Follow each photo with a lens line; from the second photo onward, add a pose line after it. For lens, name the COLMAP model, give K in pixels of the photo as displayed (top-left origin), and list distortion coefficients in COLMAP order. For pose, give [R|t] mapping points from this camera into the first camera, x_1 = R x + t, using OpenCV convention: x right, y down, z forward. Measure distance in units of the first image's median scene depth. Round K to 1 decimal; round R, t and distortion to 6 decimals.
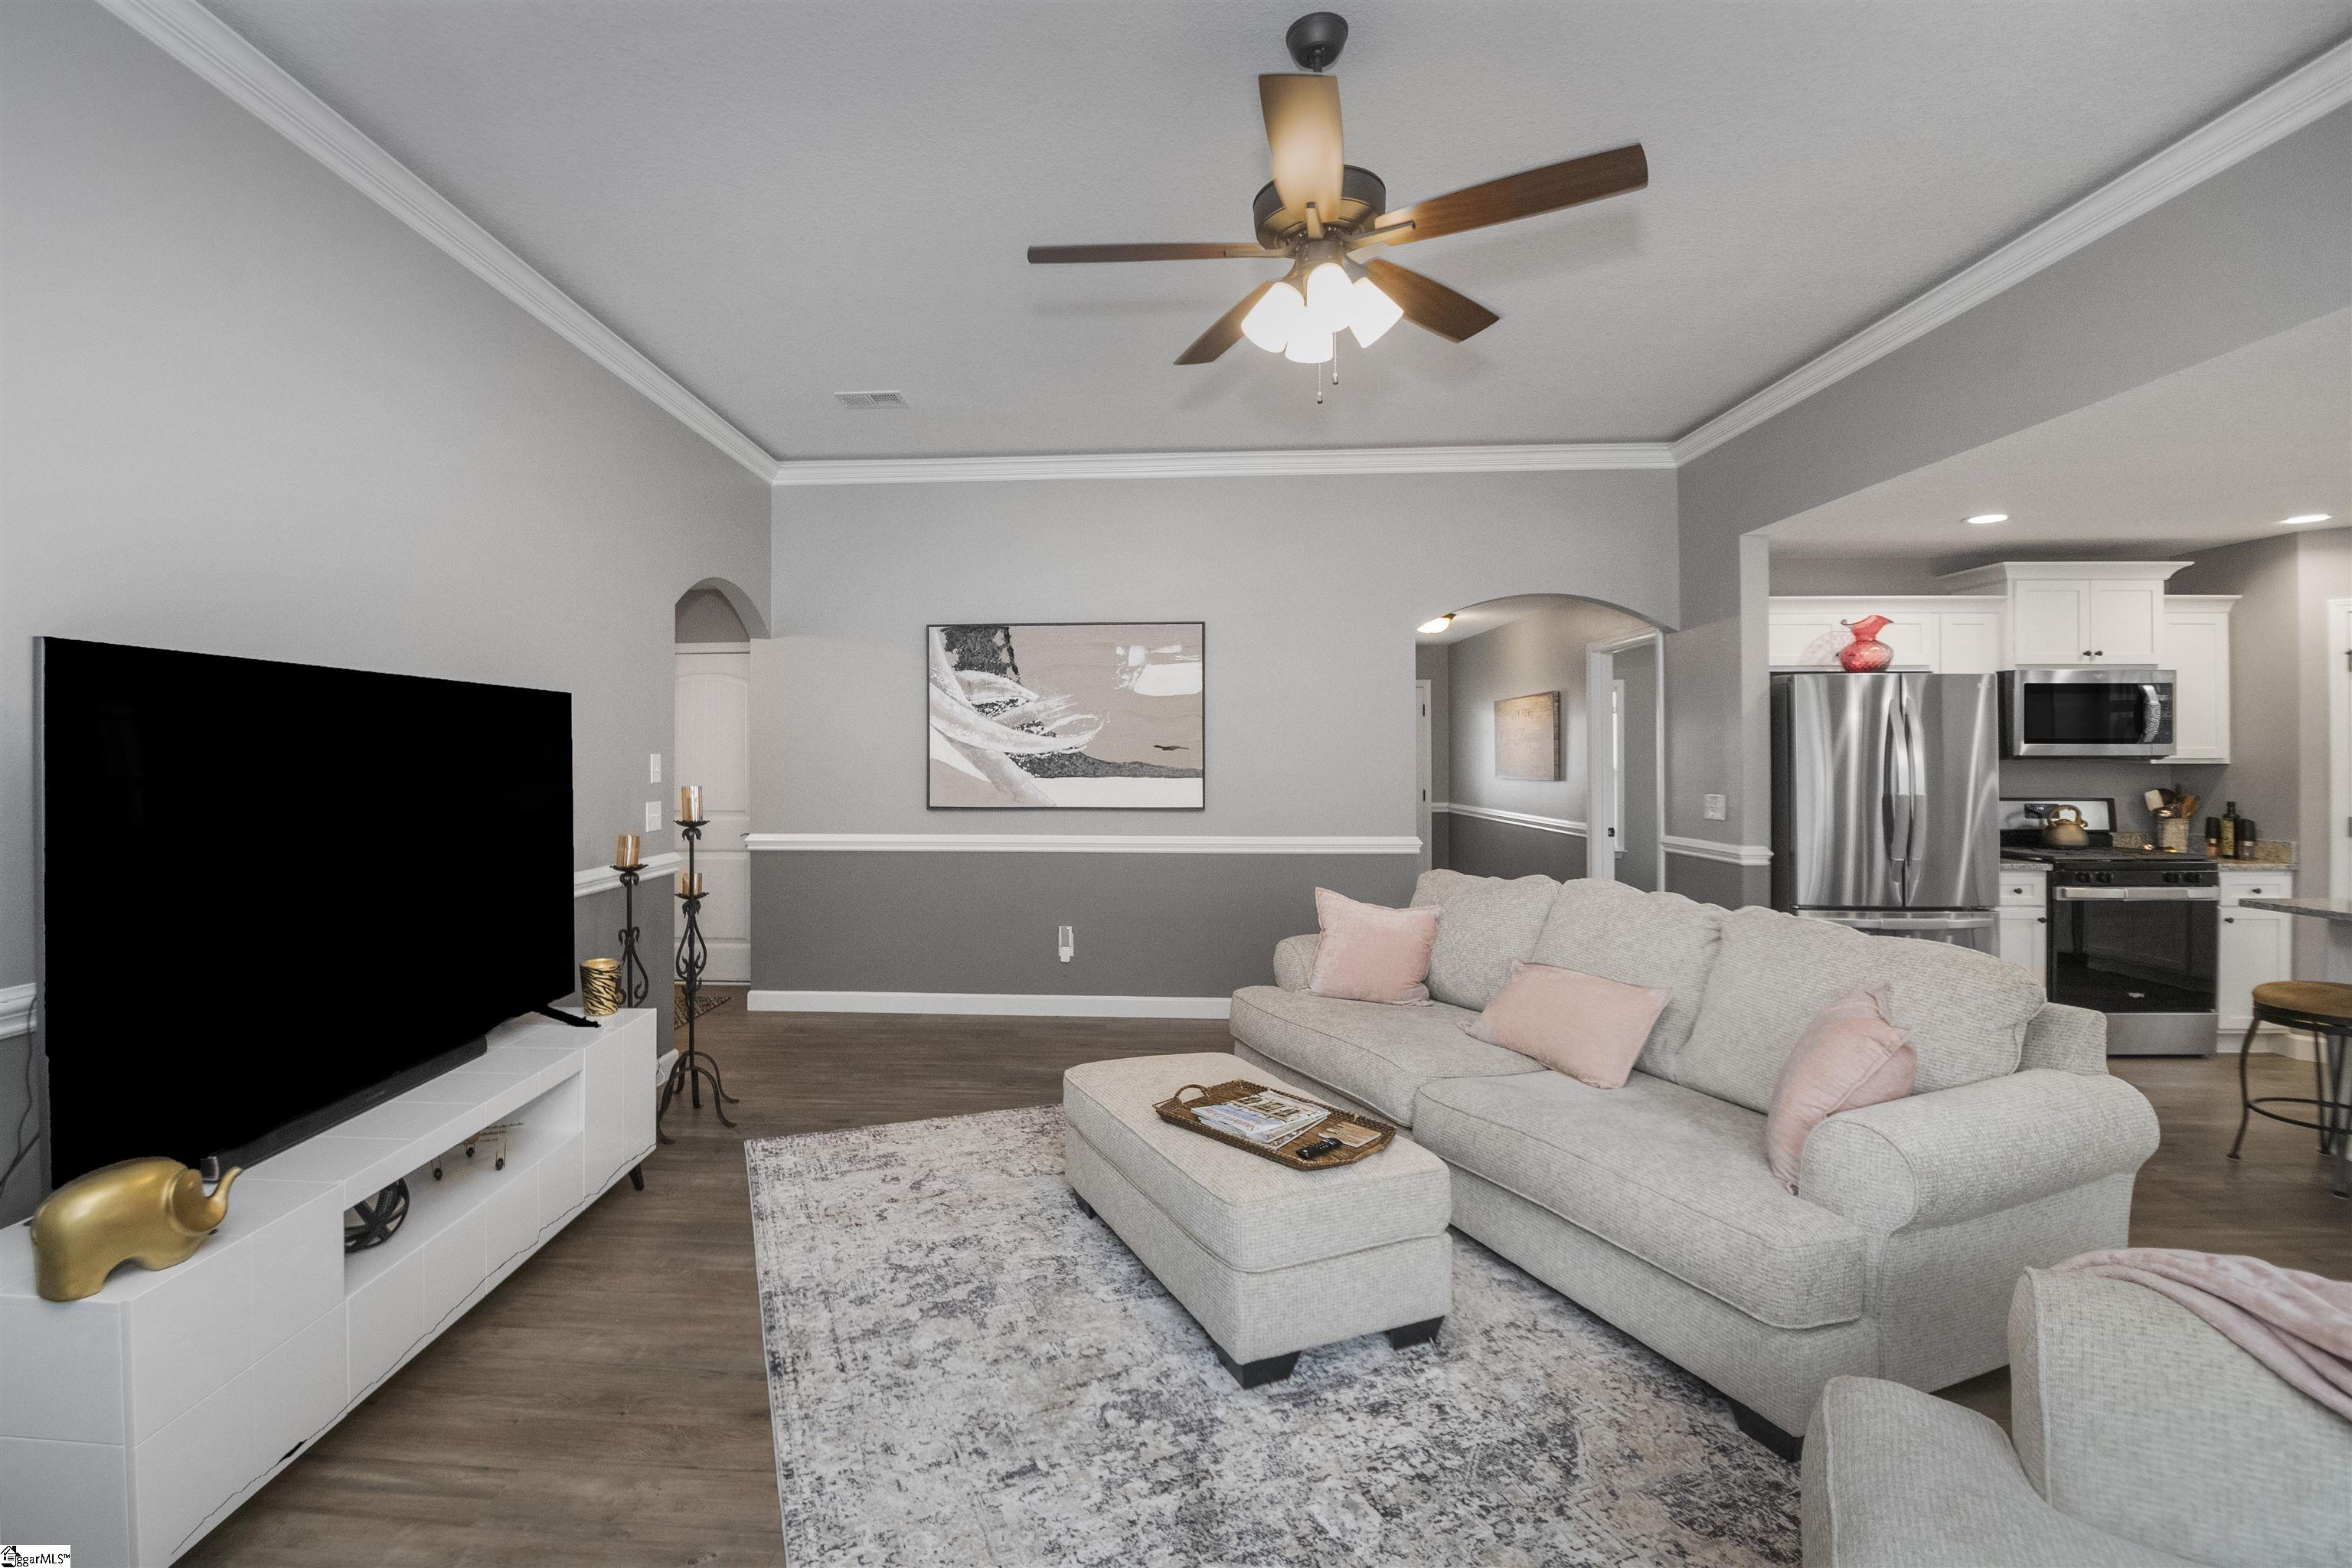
lens RADIAL K [[1042.5, 0, 1058.3], [0, 1042.5, 748.6], [0, 0, 1]] dist [-0.036034, -0.000284]
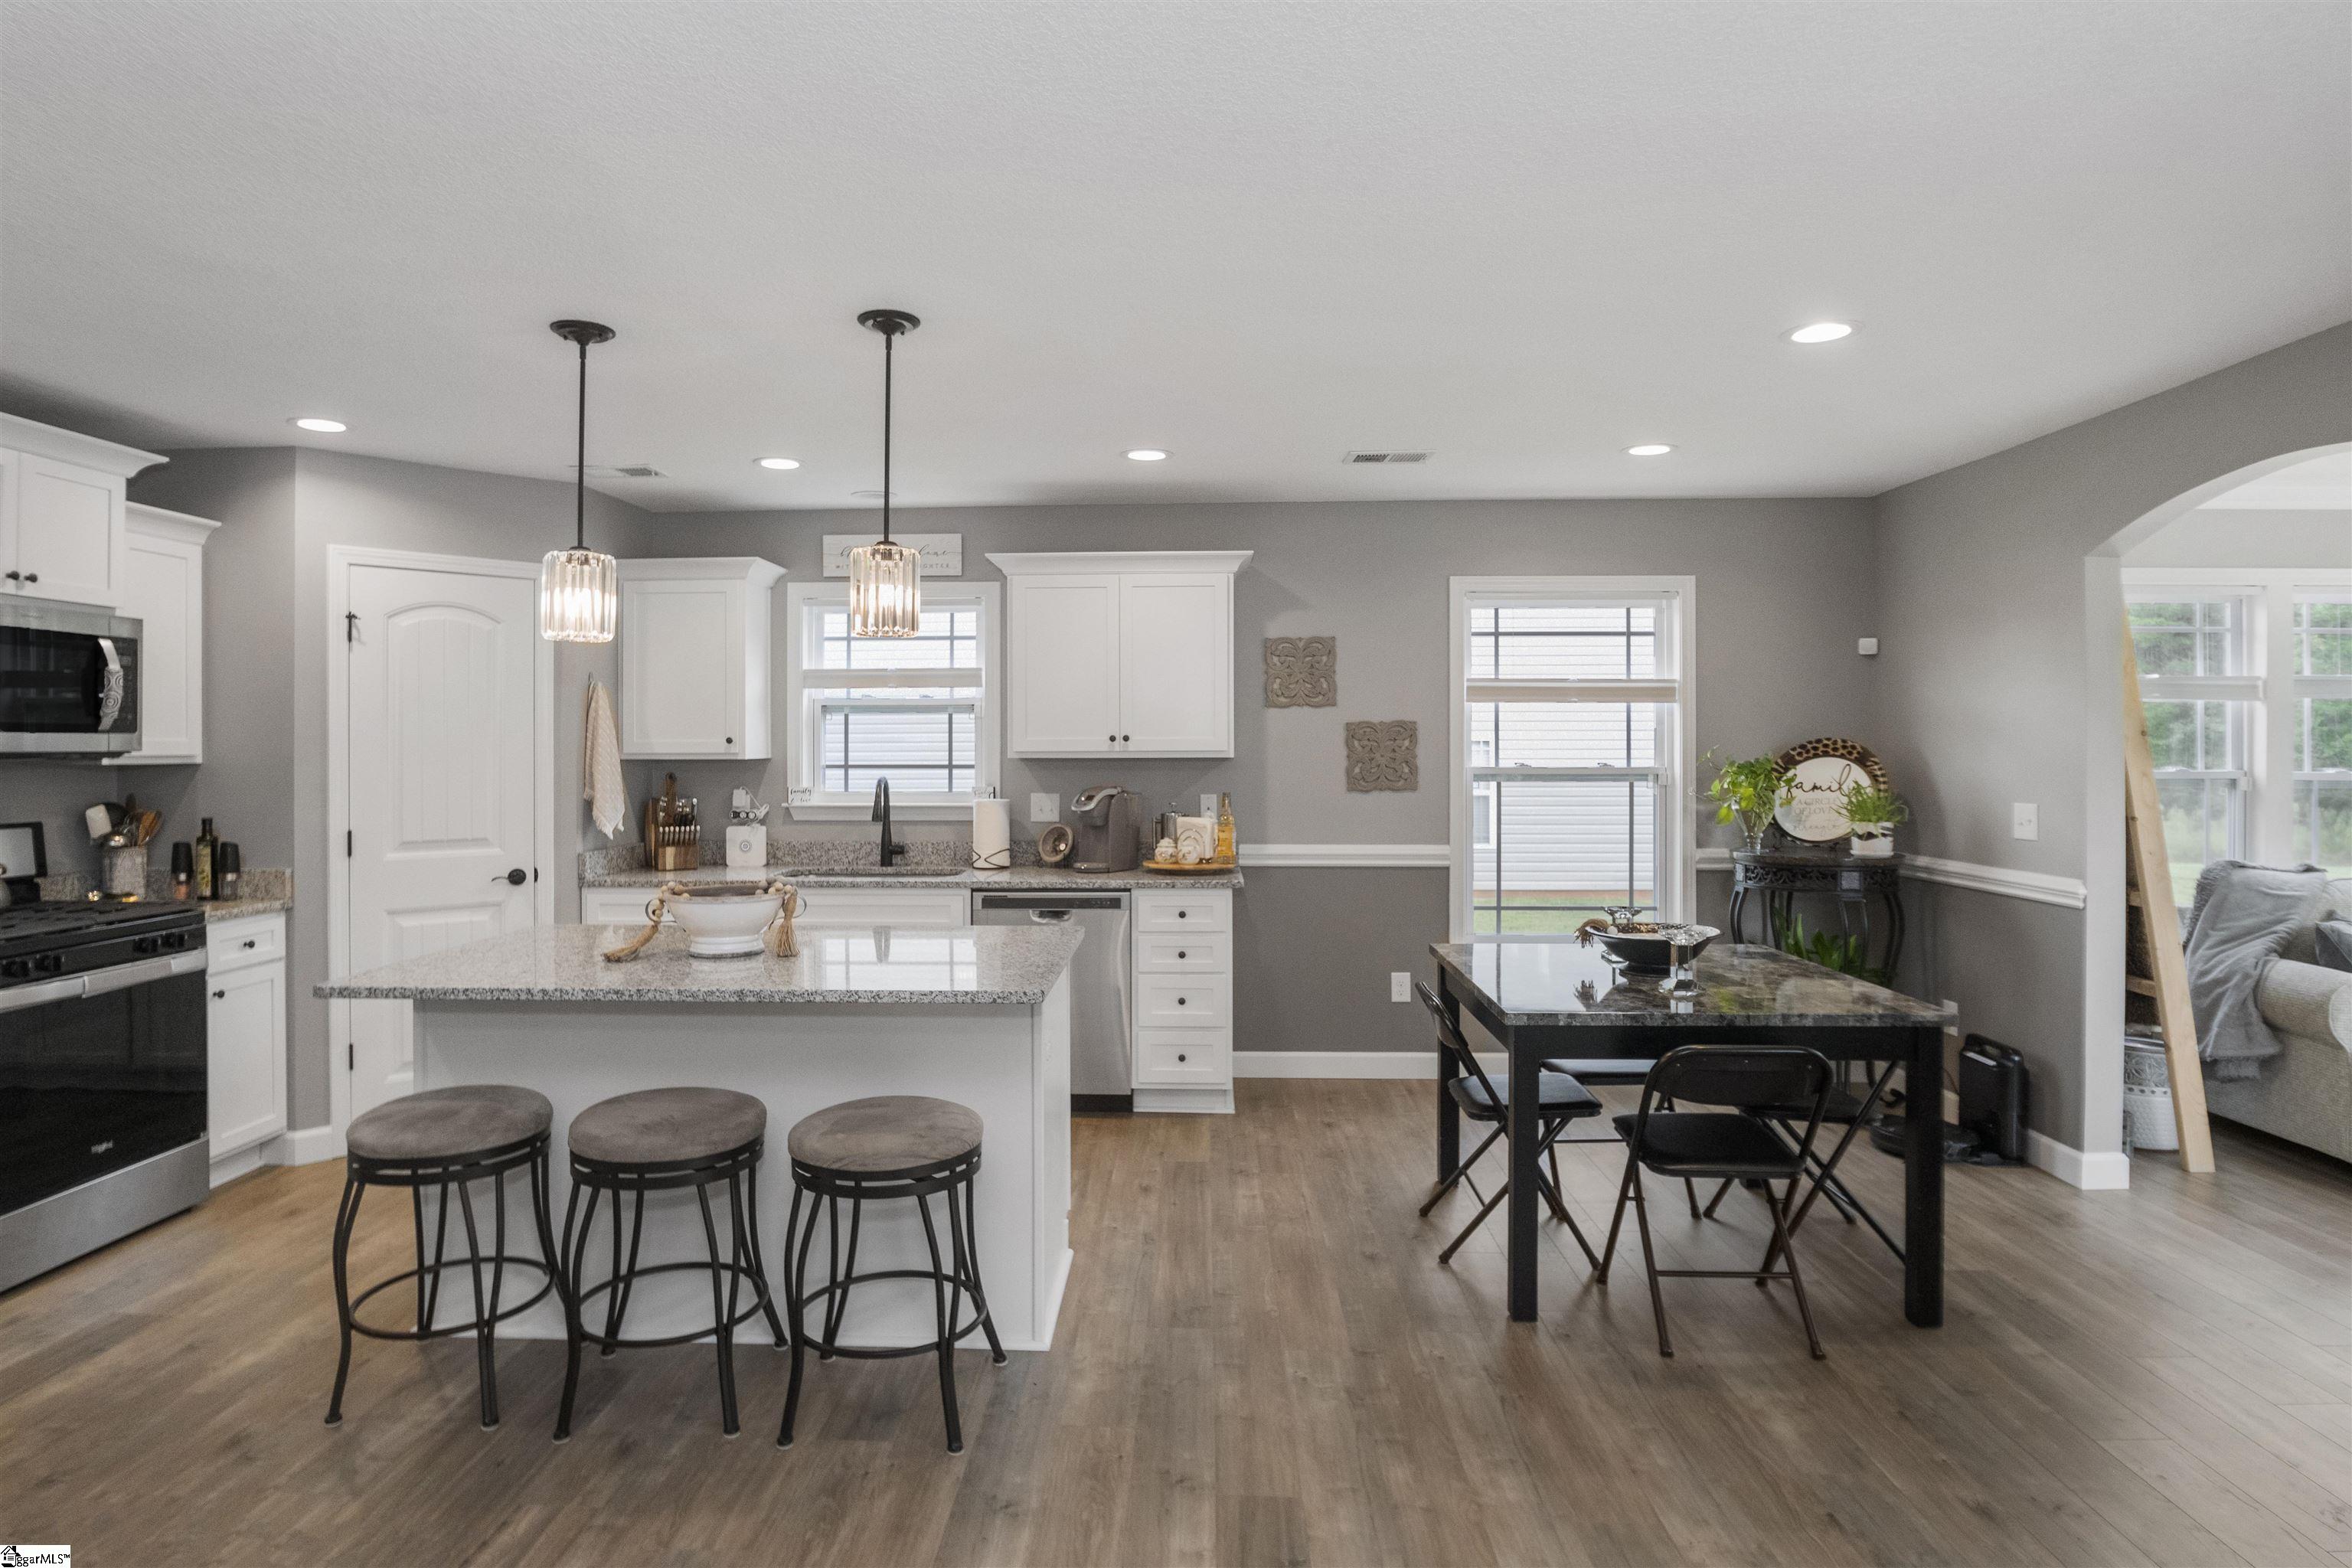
lens RADIAL K [[1252.0, 0, 1140.9], [0, 1252.0, 741.7], [0, 0, 1]] dist [-0.027782, -0.000990]
pose [[-0.032328, 0.001280, 0.999477, 0.299727], [-0.000710, 0.999999, -0.001304, 0.000996], [-0.999477, -0.000752, -0.032327, 0.369532]]
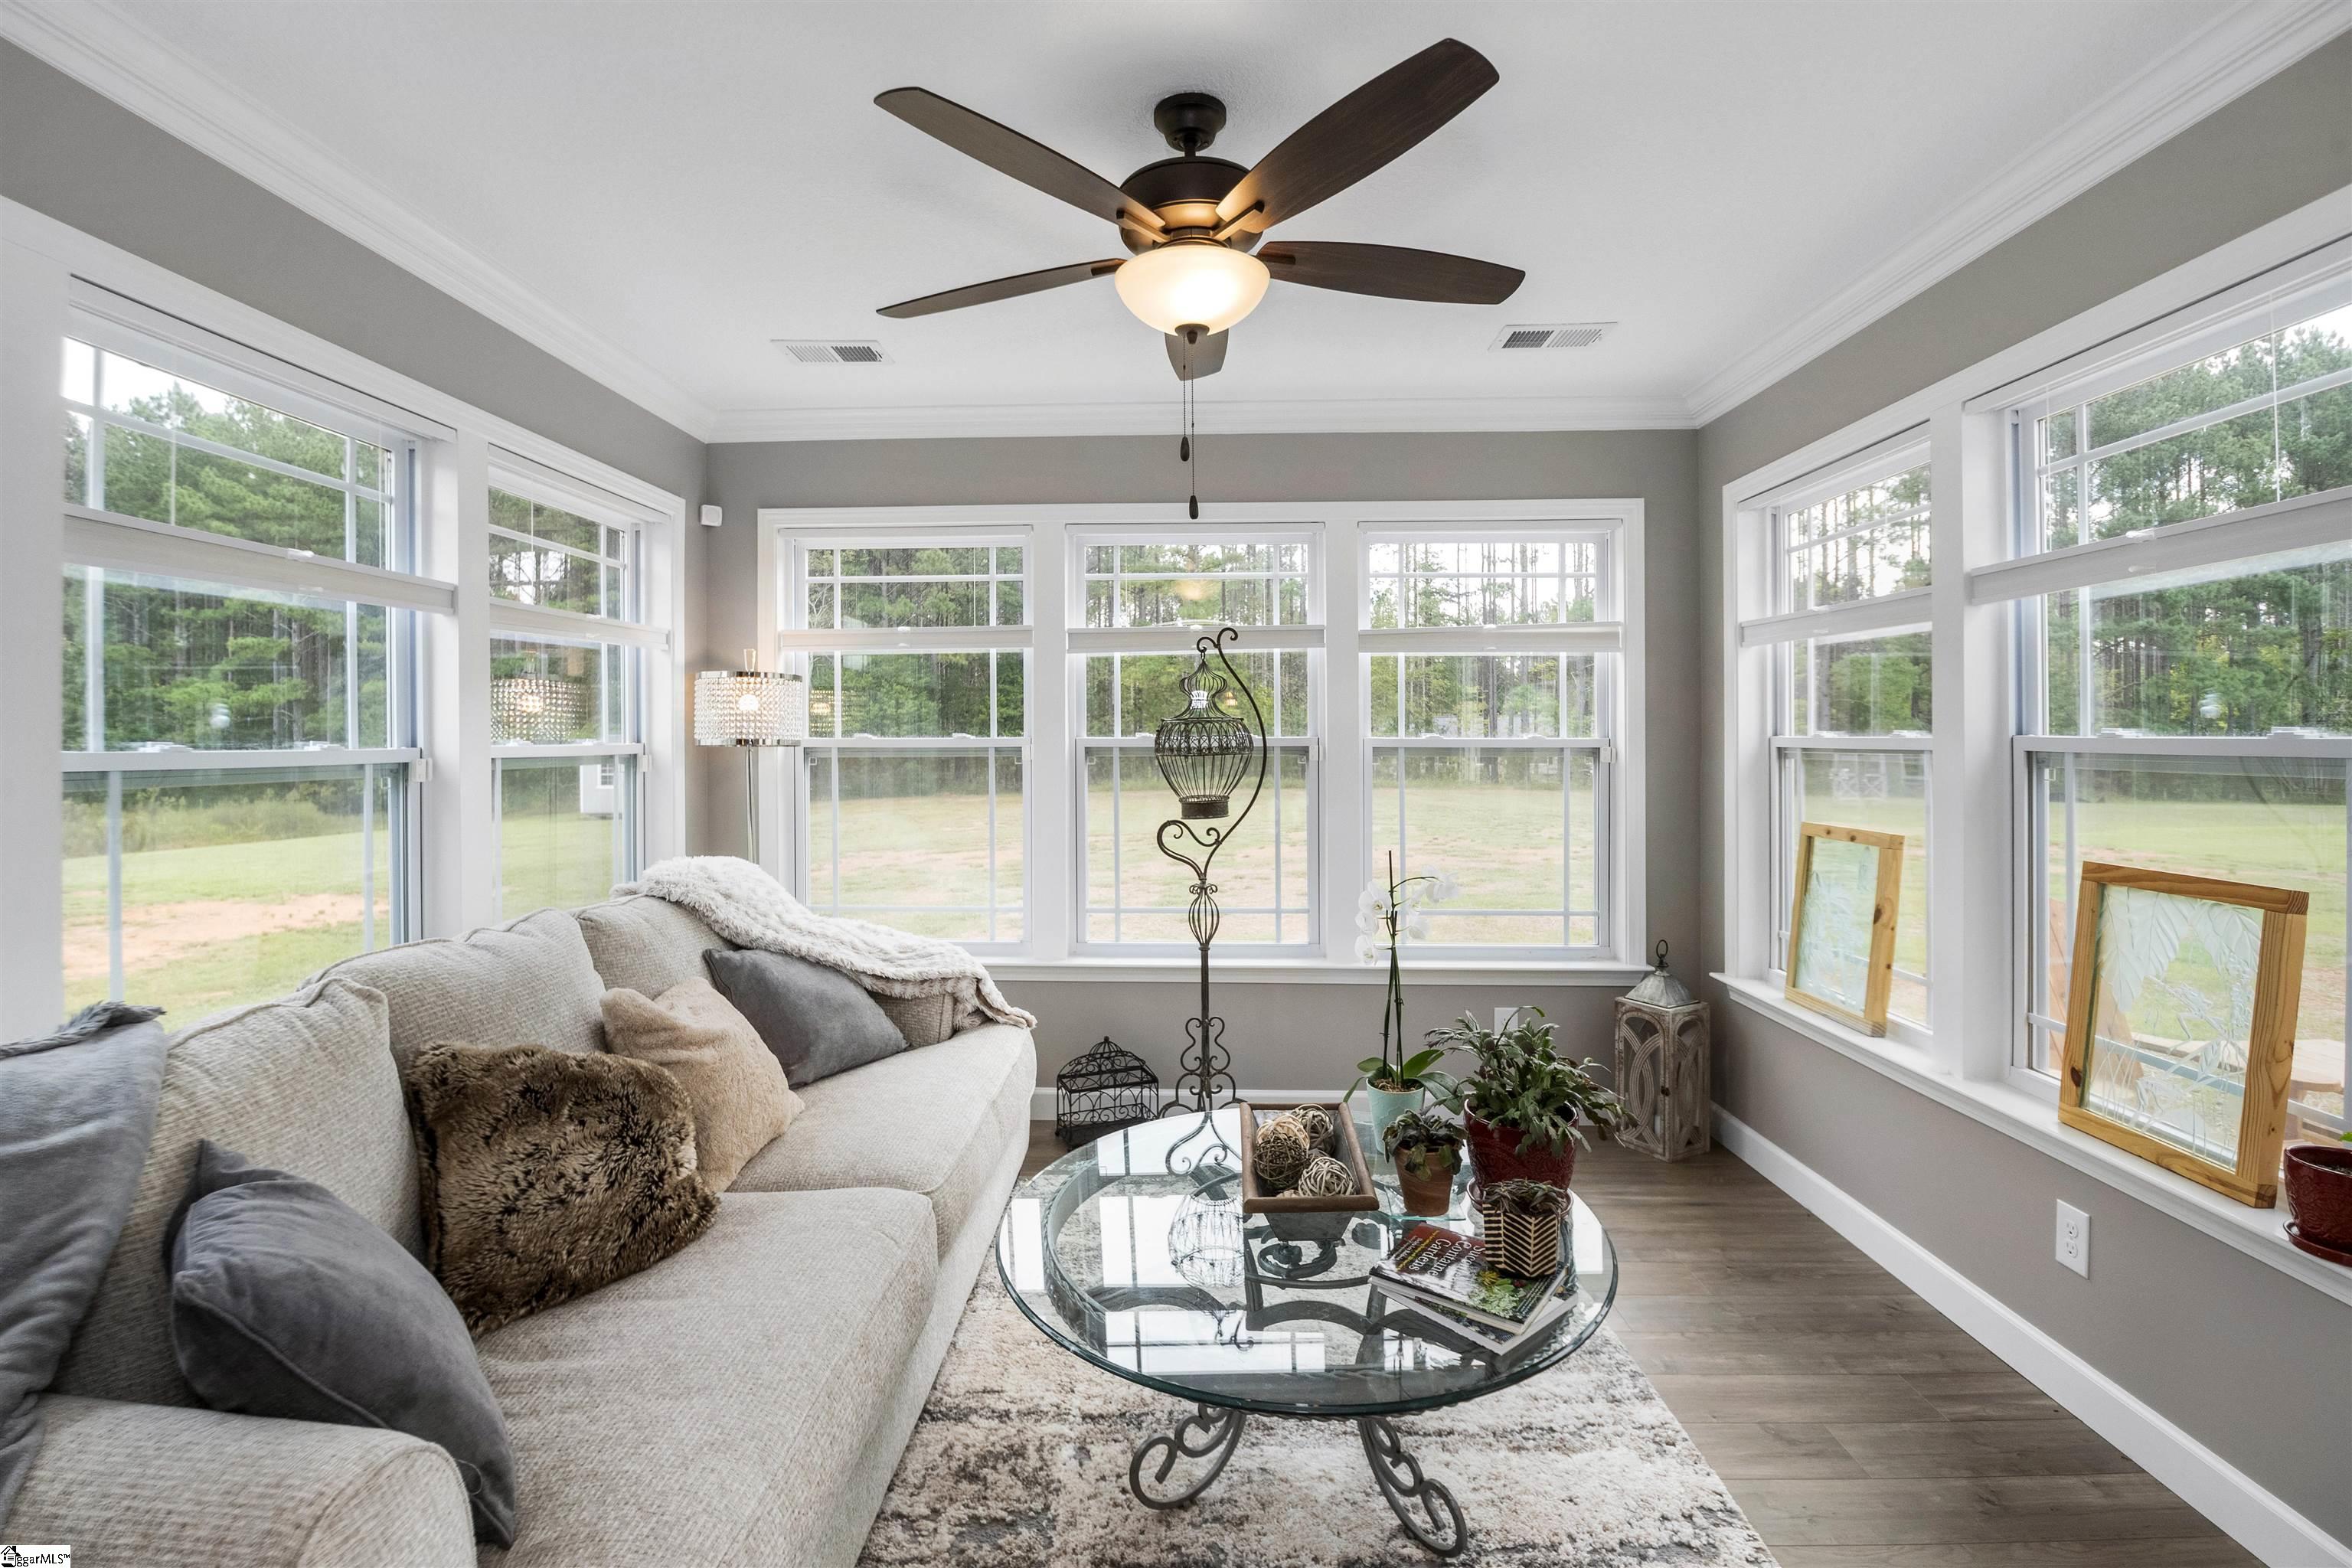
lens RADIAL K [[1066.6, 0, 1163.8], [0, 1066.6, 740.5], [0, 0, 1]] dist [-0.014397, -0.000415]
pose [[-0.998865, 0.003225, -0.047512, 0.927939], [0.003136, 0.999993, 0.001937, 0.020115], [0.047518, 0.001785, -0.998869, -0.251756]]
